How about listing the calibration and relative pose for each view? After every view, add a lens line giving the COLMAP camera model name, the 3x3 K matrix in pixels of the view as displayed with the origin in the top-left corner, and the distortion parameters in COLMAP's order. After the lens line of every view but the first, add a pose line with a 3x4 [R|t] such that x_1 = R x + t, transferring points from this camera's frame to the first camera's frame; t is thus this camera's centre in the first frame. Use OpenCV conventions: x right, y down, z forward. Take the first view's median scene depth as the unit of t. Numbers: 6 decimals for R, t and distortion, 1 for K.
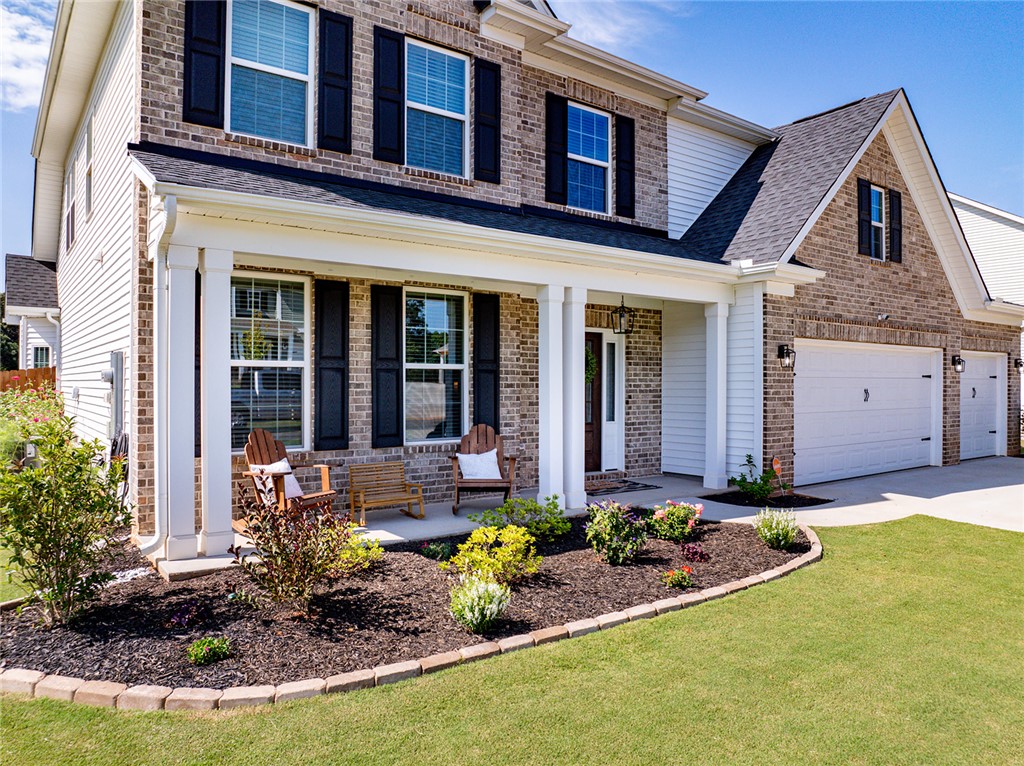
lens RADIAL K [[717.2, 0, 510.7], [0, 717.2, 386.1], [0, 0, 1]] dist [-0.033628, -0.003045]
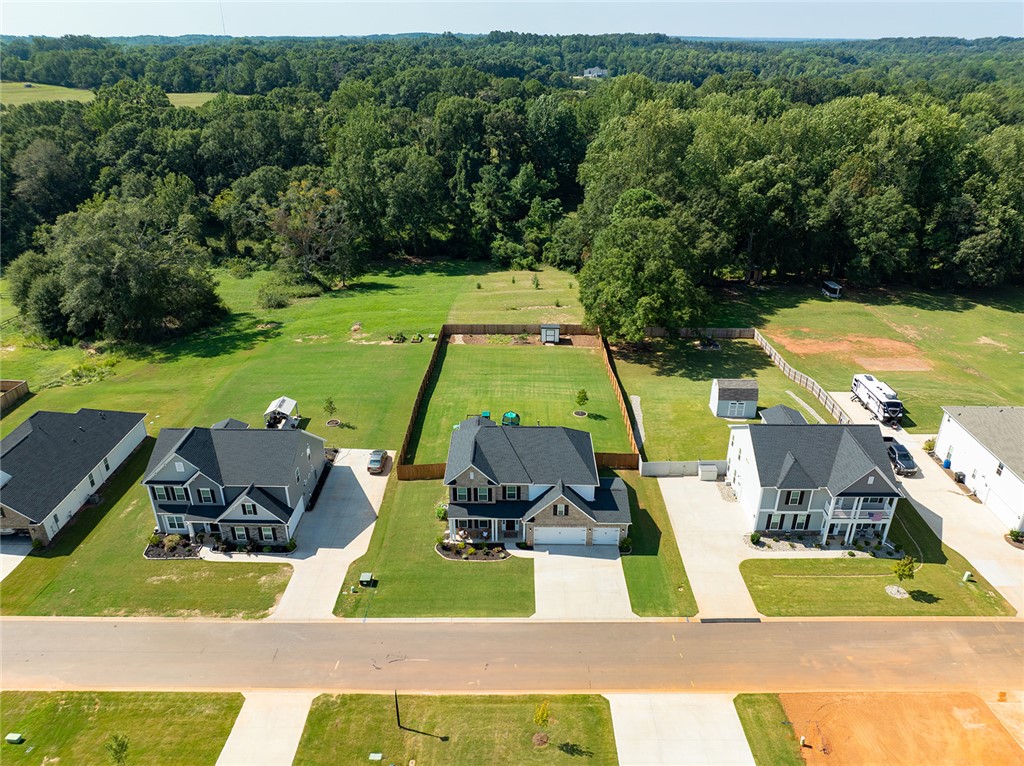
lens RADIAL K [[711.0, 0, 512.4], [0, 711.0, 386.1], [0, 0, 1]] dist [-0.041091, 0.011434]
pose [[0.798709, 0.265414, -0.540018, 4.354253], [-0.002874, 0.899134, 0.437664, -5.219351], [0.601711, -0.348014, 0.718909, -4.315163]]
